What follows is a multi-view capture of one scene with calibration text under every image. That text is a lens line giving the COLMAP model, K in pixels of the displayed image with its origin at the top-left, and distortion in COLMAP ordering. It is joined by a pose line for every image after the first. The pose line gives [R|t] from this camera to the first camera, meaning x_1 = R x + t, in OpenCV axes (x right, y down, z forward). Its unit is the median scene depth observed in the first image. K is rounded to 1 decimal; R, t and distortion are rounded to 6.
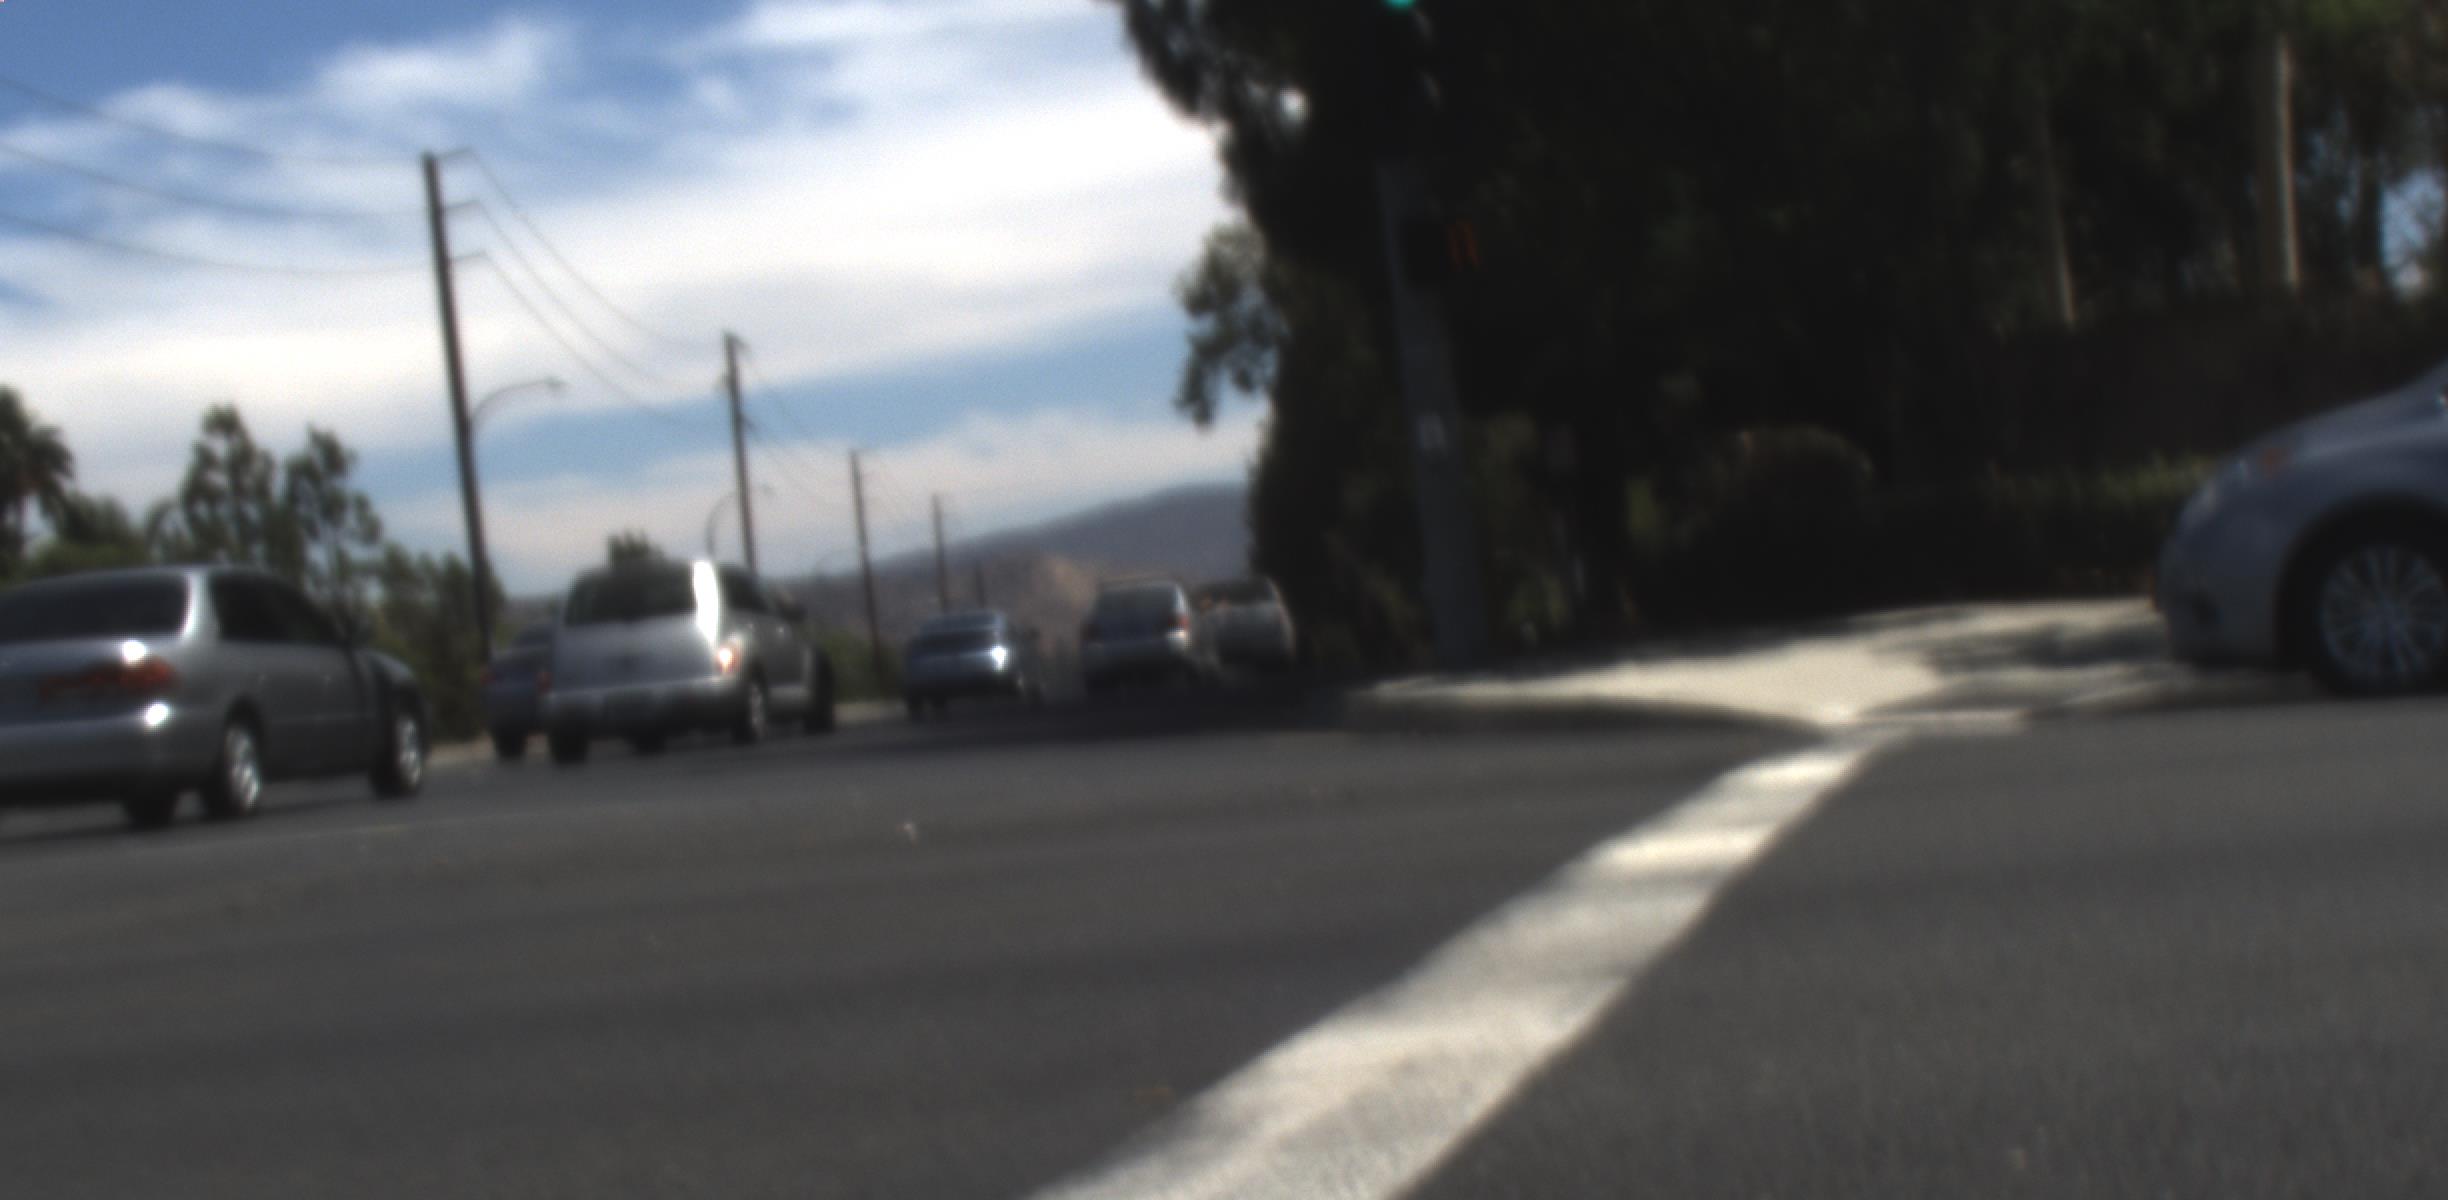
lens RADIAL K [[4850.5, 0, 1237.1], [0, 4850.5, 769.9], [0, 0, 1]] dist [-0.052402, 0.125106]
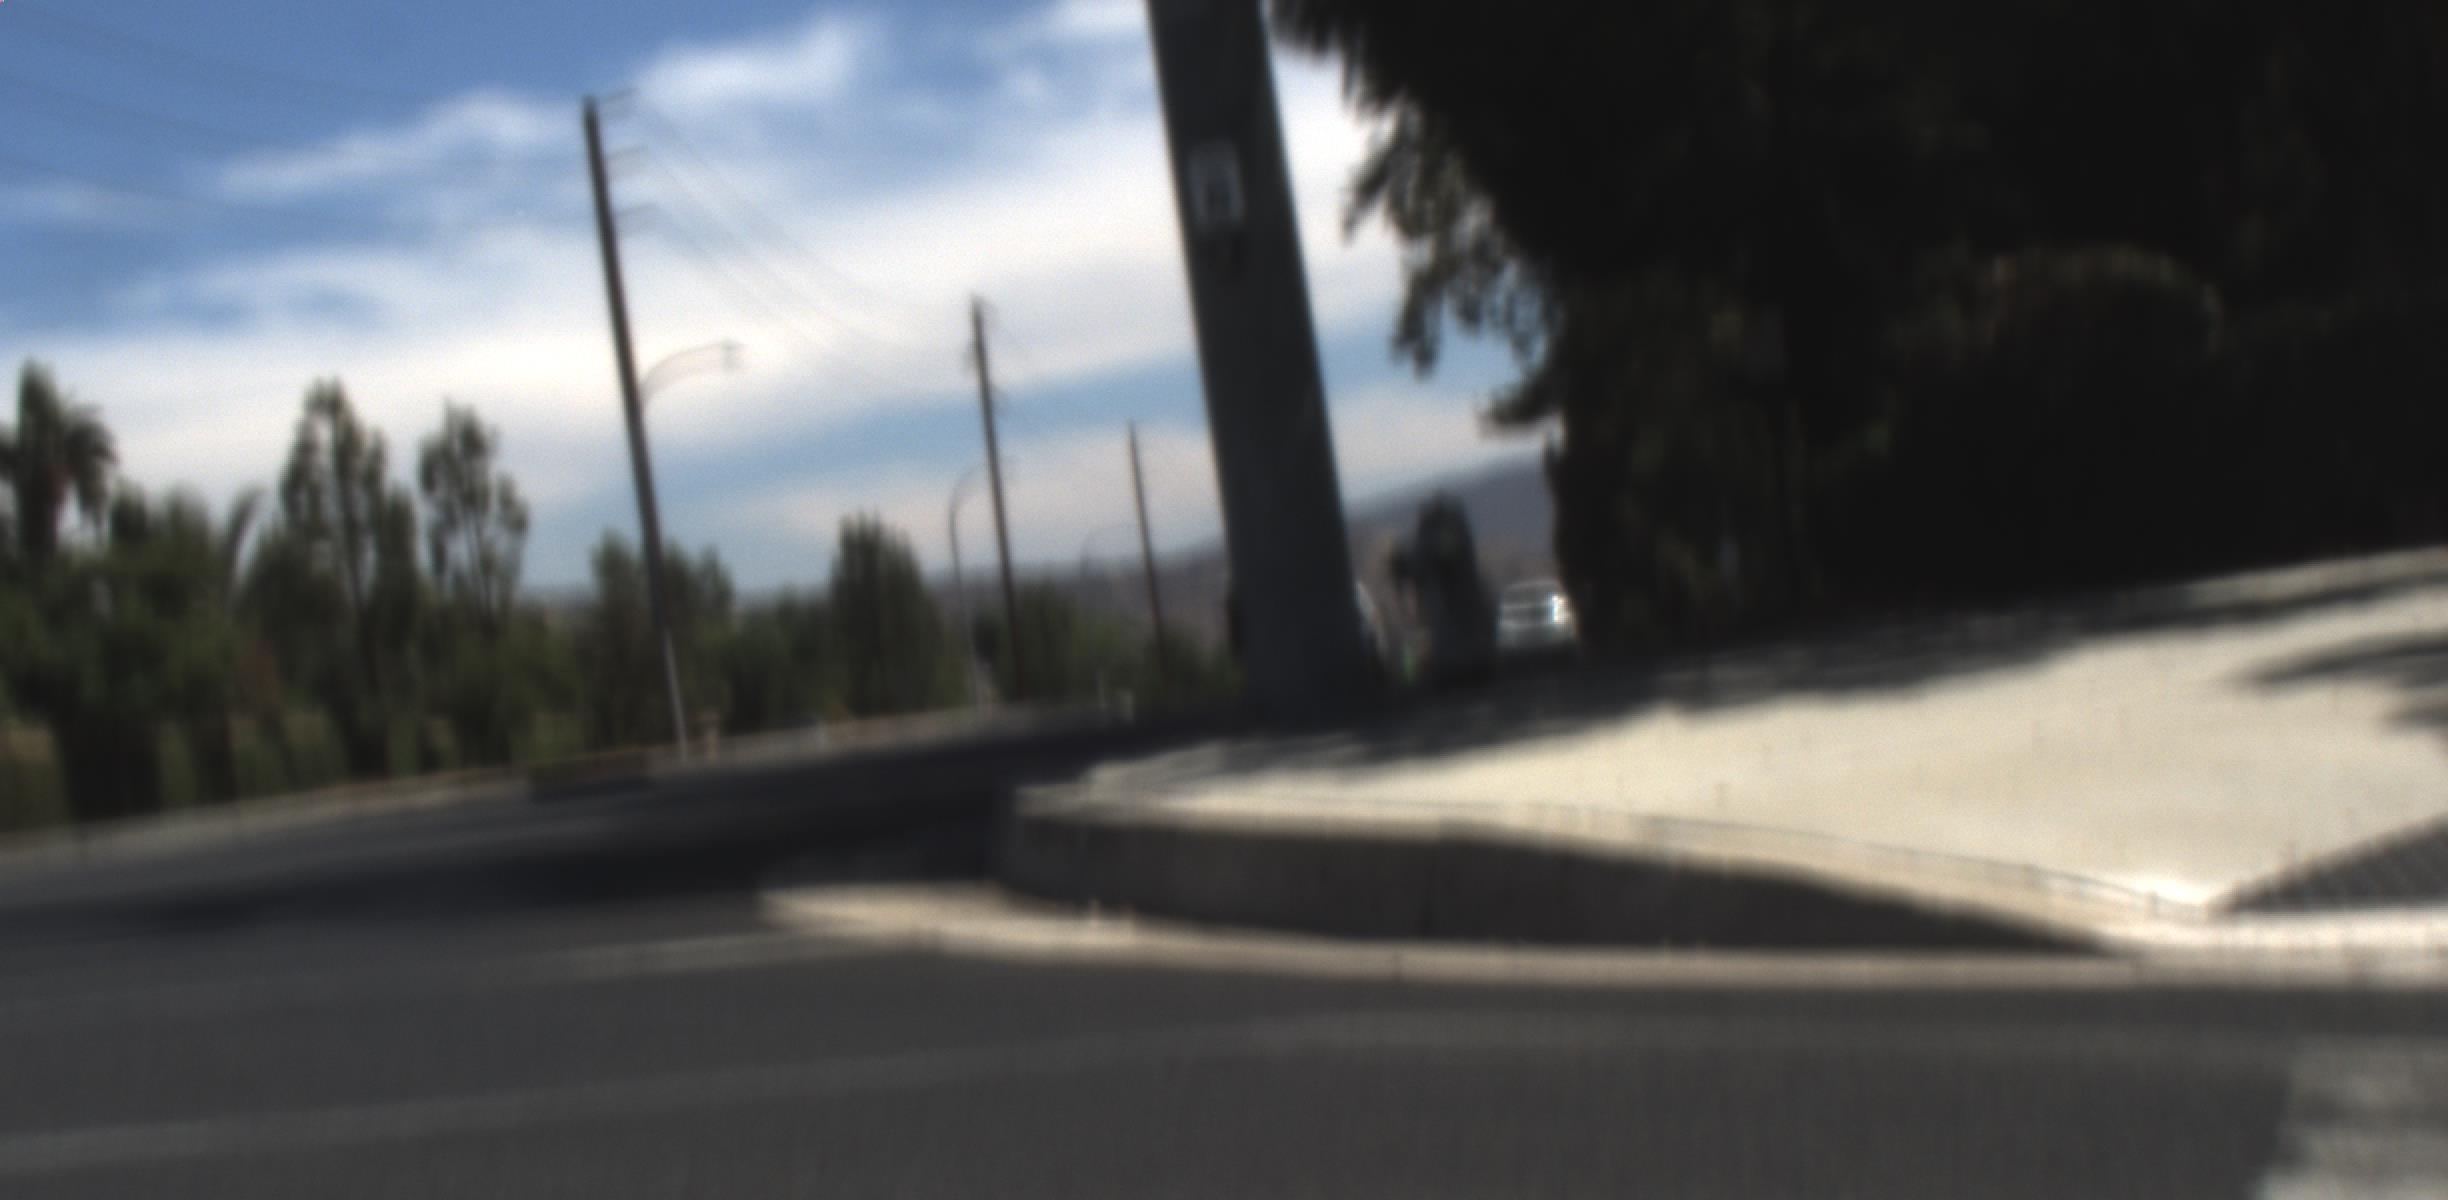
lens RADIAL K [[4851.0, 0, 1214.5], [0, 4851.0, 718.7], [0, 0, 1]] dist [-0.016552, -0.212439]
pose [[0.996948, -0.025941, -0.073633, 0.018079], [0.025488, 0.999650, -0.007089, -0.004621], [0.073791, 0.005190, 0.997260, 0.143468]]
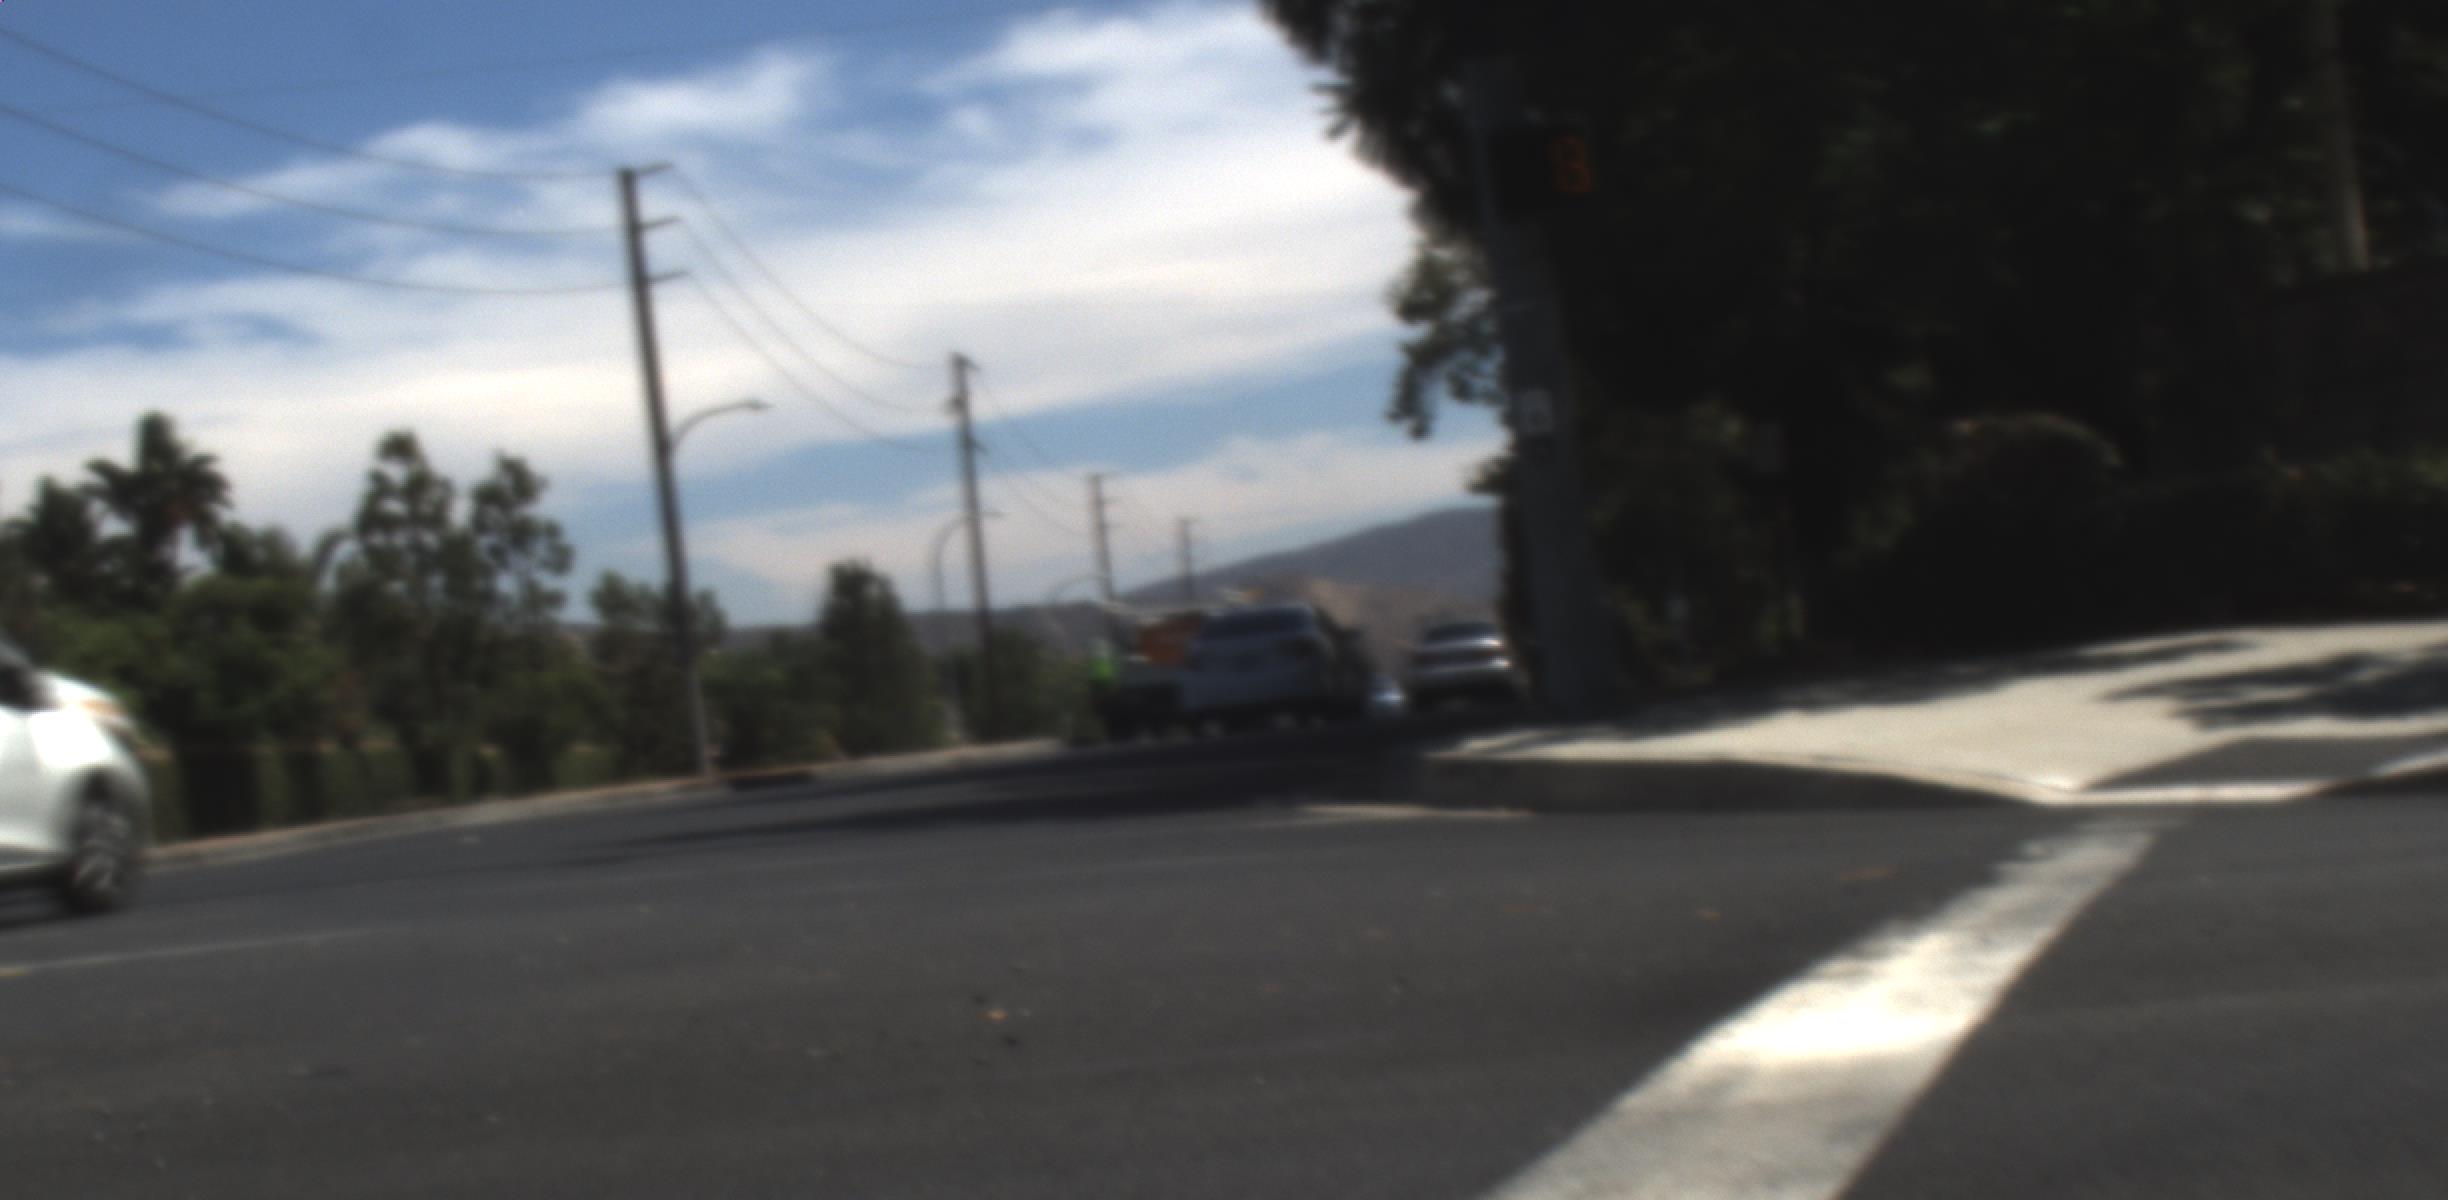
lens RADIAL K [[4851.0, 0, 1214.5], [0, 4851.0, 718.7], [0, 0, 1]] dist [-0.016552, -0.212439]
pose [[0.998222, -0.008862, -0.058949, 0.008772], [0.007963, 0.999849, -0.015465, -0.002255], [0.059077, 0.014968, 0.998141, 0.057986]]
